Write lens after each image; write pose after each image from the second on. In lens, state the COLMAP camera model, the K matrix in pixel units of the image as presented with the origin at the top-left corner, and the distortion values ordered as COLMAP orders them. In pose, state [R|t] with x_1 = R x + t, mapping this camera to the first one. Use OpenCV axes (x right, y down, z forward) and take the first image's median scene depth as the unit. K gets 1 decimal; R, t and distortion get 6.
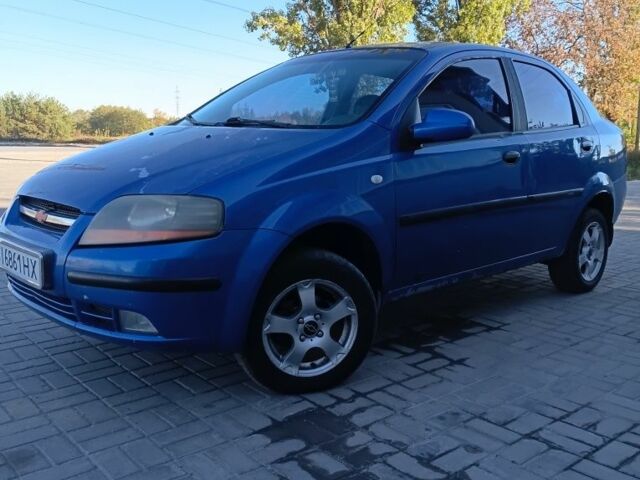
lens RADIAL K [[627.9, 0, 320.0], [0, 627.9, 240.0], [0, 0, 1]] dist [0.124312, -0.239321]
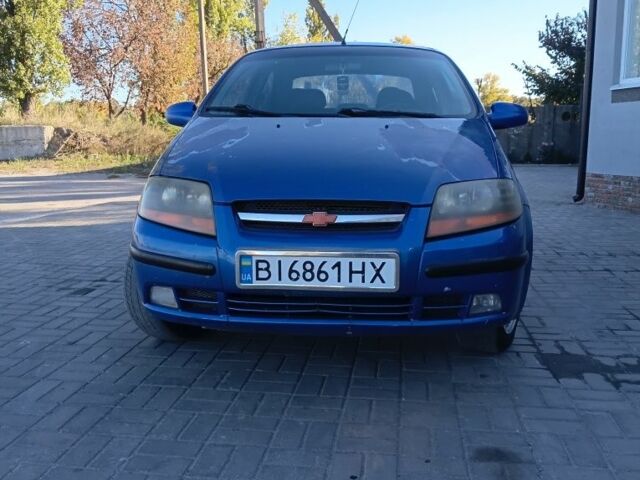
lens RADIAL K [[627.9, 0, 320.0], [0, 627.9, 240.0], [0, 0, 1]] dist [0.124312, -0.239321]
pose [[0.748652, -0.124182, 0.651228, -1.056564], [0.122651, 0.991287, 0.048028, -0.051675], [-0.651519, 0.043917, 0.757360, 0.358677]]
